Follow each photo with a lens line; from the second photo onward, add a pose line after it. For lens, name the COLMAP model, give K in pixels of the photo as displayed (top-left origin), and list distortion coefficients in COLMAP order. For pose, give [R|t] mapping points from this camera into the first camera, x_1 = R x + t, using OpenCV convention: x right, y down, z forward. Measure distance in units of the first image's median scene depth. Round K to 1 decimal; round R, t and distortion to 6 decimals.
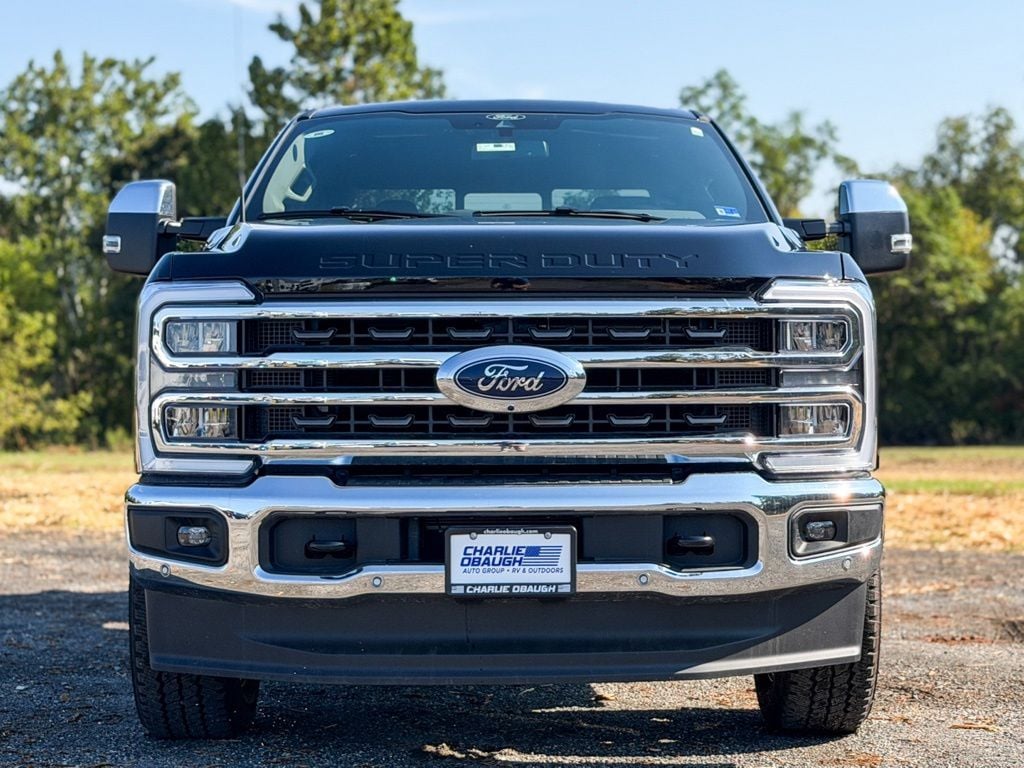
lens RADIAL K [[1687.6, 0, 512.0], [0, 1687.6, 384.0], [0, 0, 1]] dist [0.222947, -0.176252]
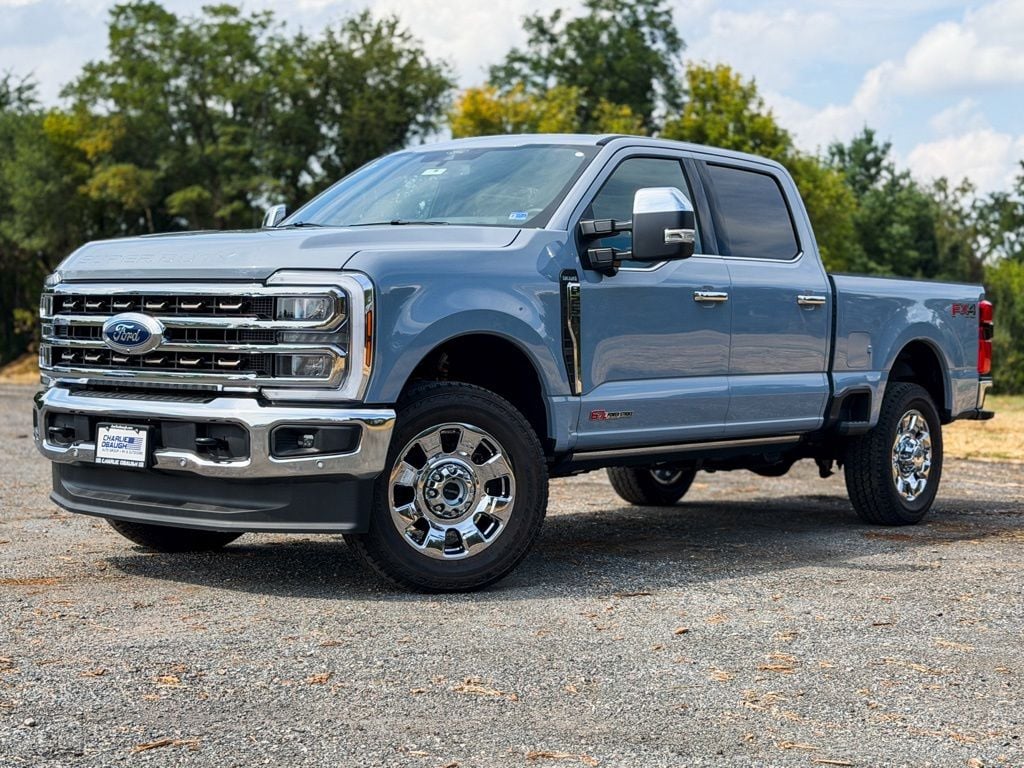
lens RADIAL K [[1687.6, 0, 512.0], [0, 1687.6, 384.0], [0, 0, 1]] dist [0.222947, -0.176252]
pose [[0.753575, 0.045789, -0.655766, 1.345473], [-0.022445, 0.998782, 0.043948, -0.034509], [0.656979, -0.018399, 0.753684, 0.012645]]
